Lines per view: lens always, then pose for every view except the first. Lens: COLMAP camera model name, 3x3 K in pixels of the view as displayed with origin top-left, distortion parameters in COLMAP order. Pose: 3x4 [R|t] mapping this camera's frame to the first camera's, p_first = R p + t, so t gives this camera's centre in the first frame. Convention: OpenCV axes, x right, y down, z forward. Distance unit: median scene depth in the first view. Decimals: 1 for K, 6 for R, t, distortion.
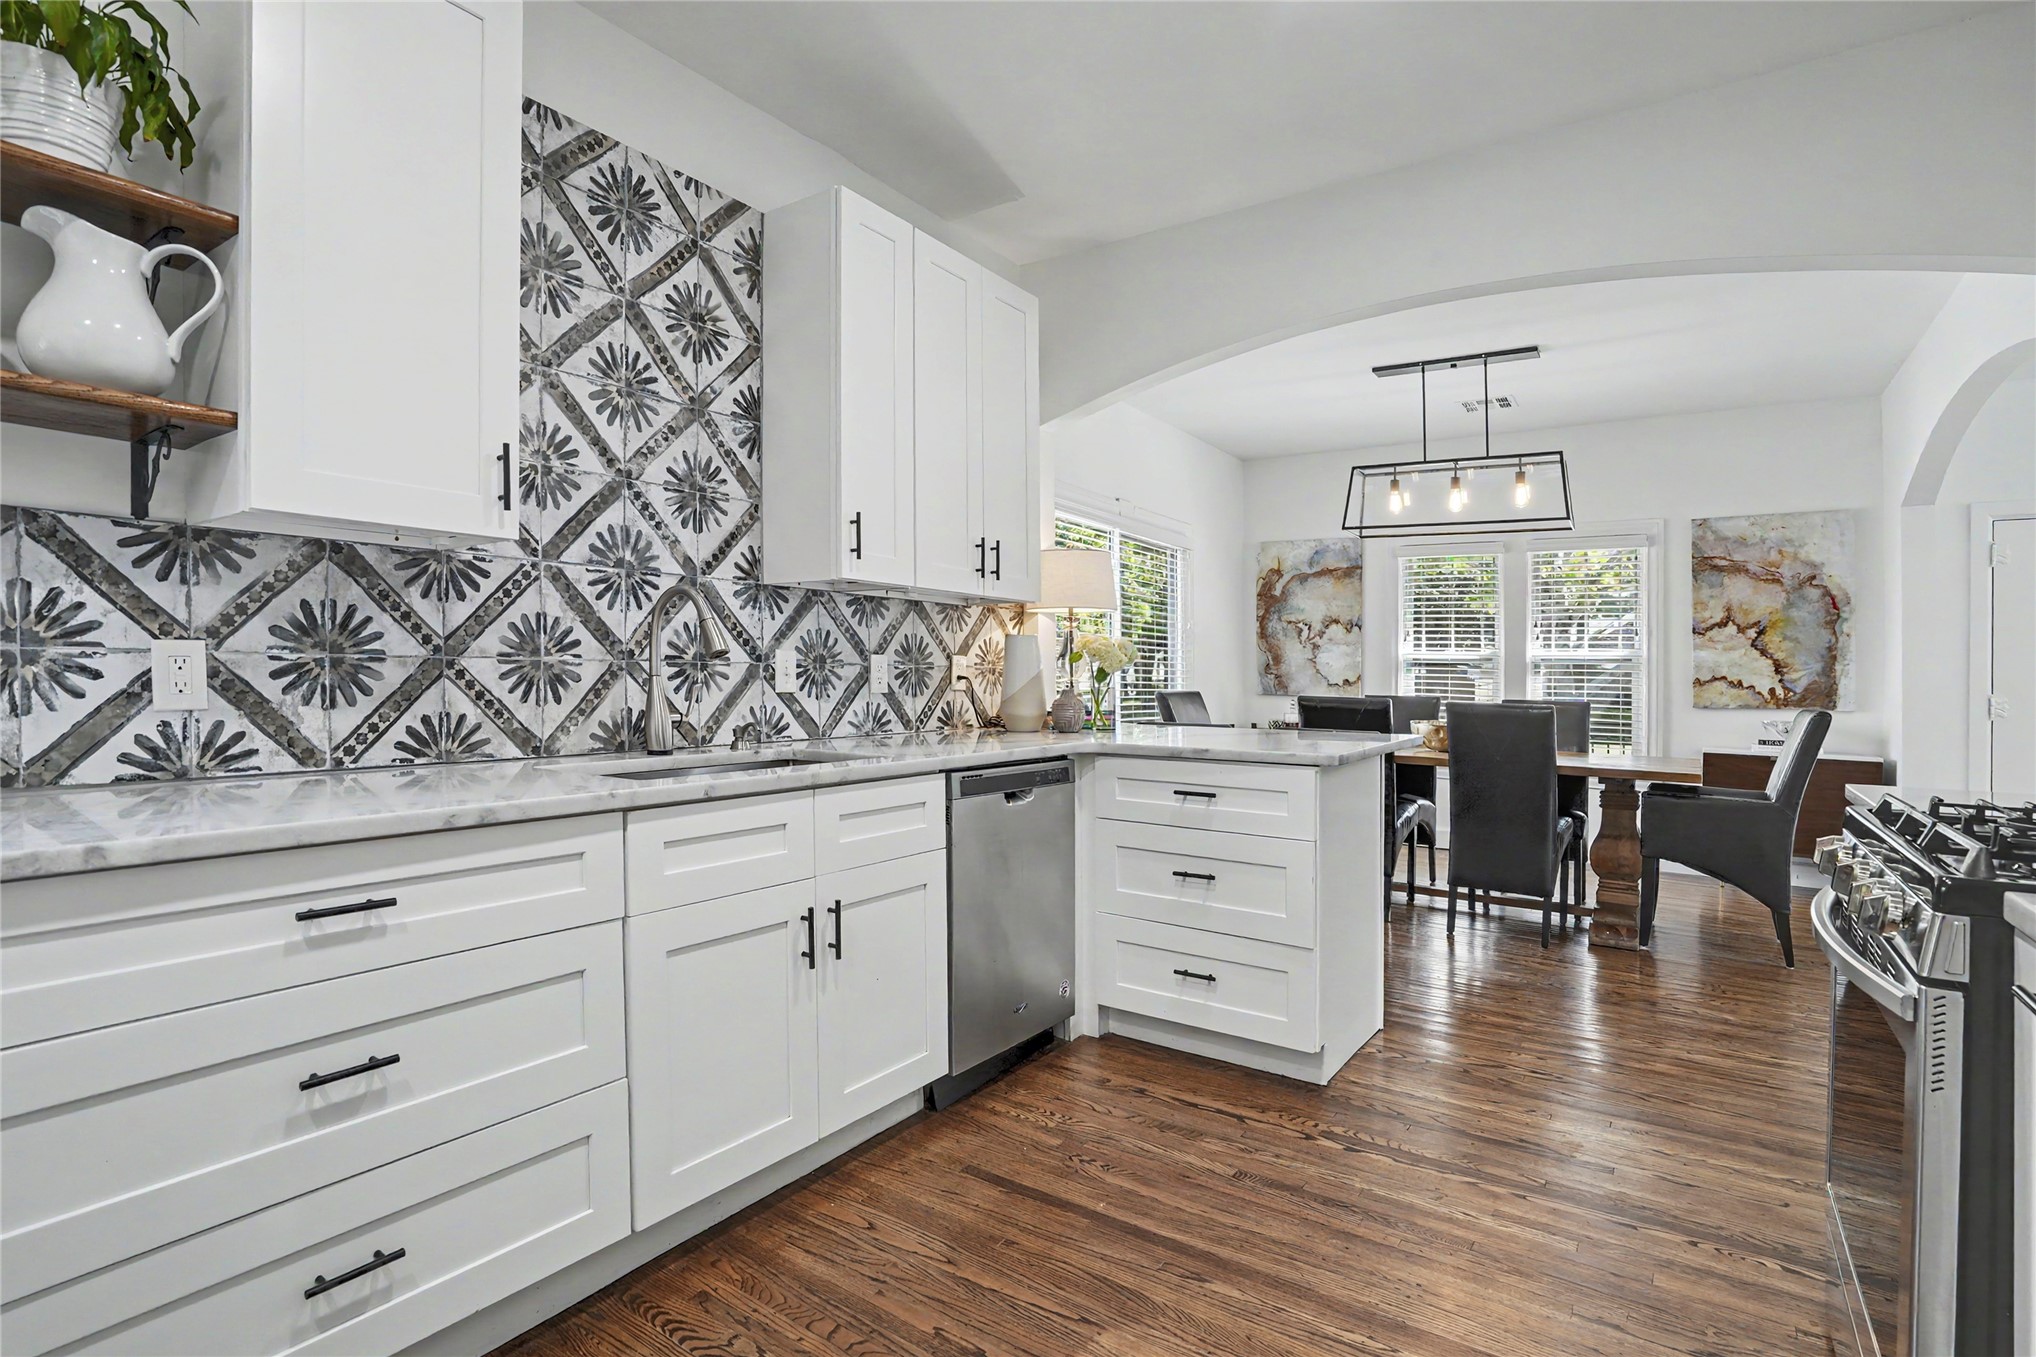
lens RADIAL K [[1024.2, 0, 1011.5], [0, 1024.2, 646.4], [0, 0, 1]] dist [-0.045140, 0.013805]
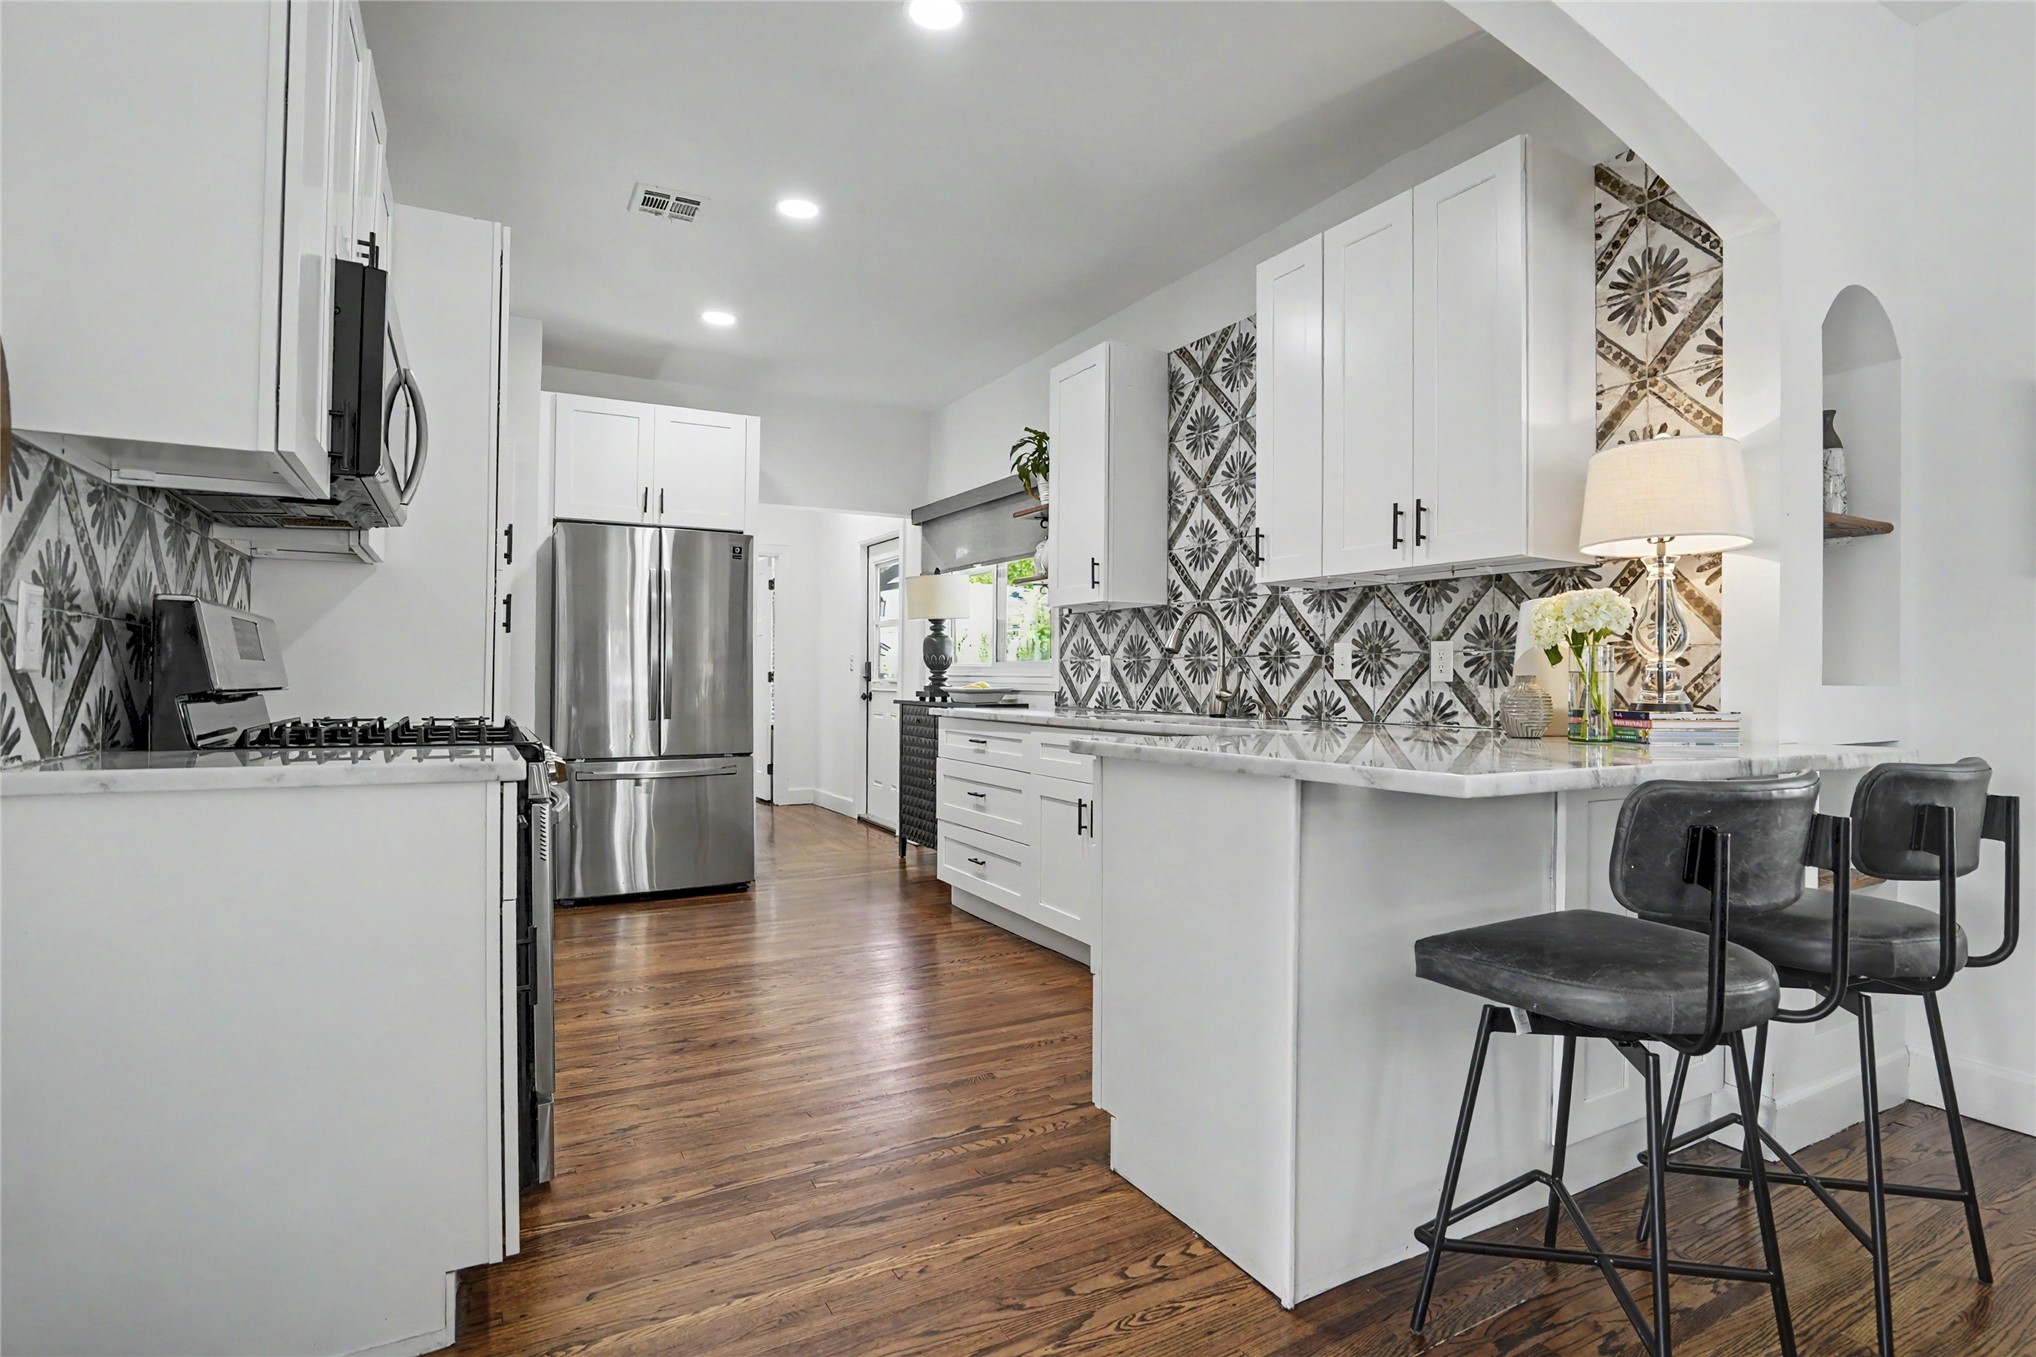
lens RADIAL K [[1024.2, 0, 1061.3], [0, 1024.2, 678.6], [0, 0, 1]] dist [-0.045140, 0.013805]
pose [[-0.431059, -0.020693, -0.902086, 0.903583], [0.006034, 0.999649, -0.025815, 0.067977], [0.902303, -0.016571, -0.430783, 1.141288]]
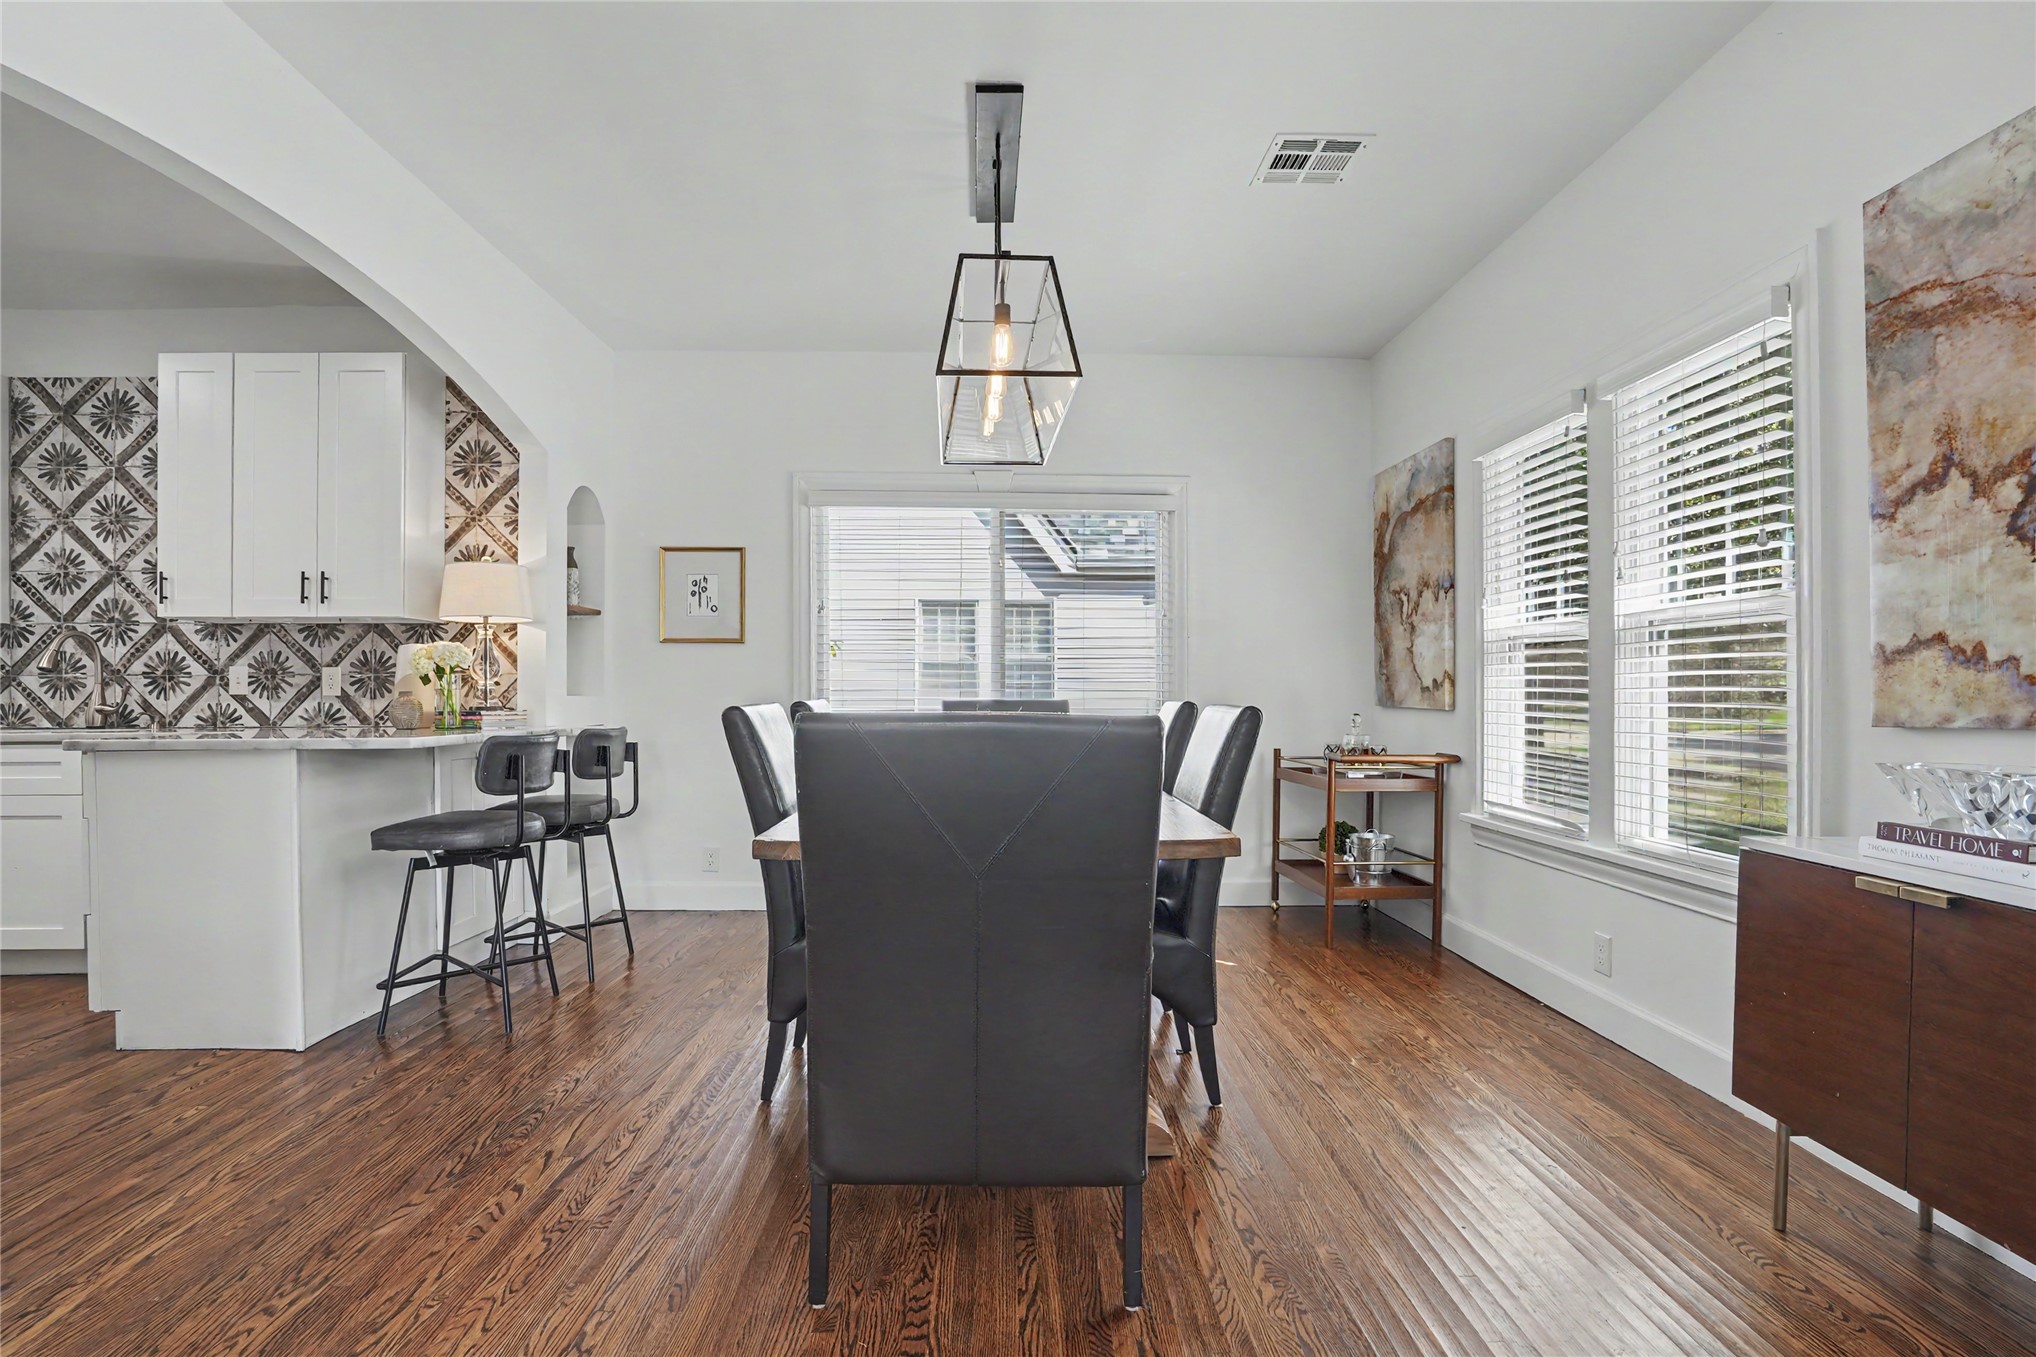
lens RADIAL K [[988.4, 0, 1020.8], [0, 988.4, 692.8], [0, 0, 1]] dist [-0.049868, 0.017751]
pose [[0.579056, -0.019637, -0.815051, 1.485653], [0.031477, 0.999503, -0.001719, 0.075964], [0.814680, -0.024660, 0.579387, 1.051228]]
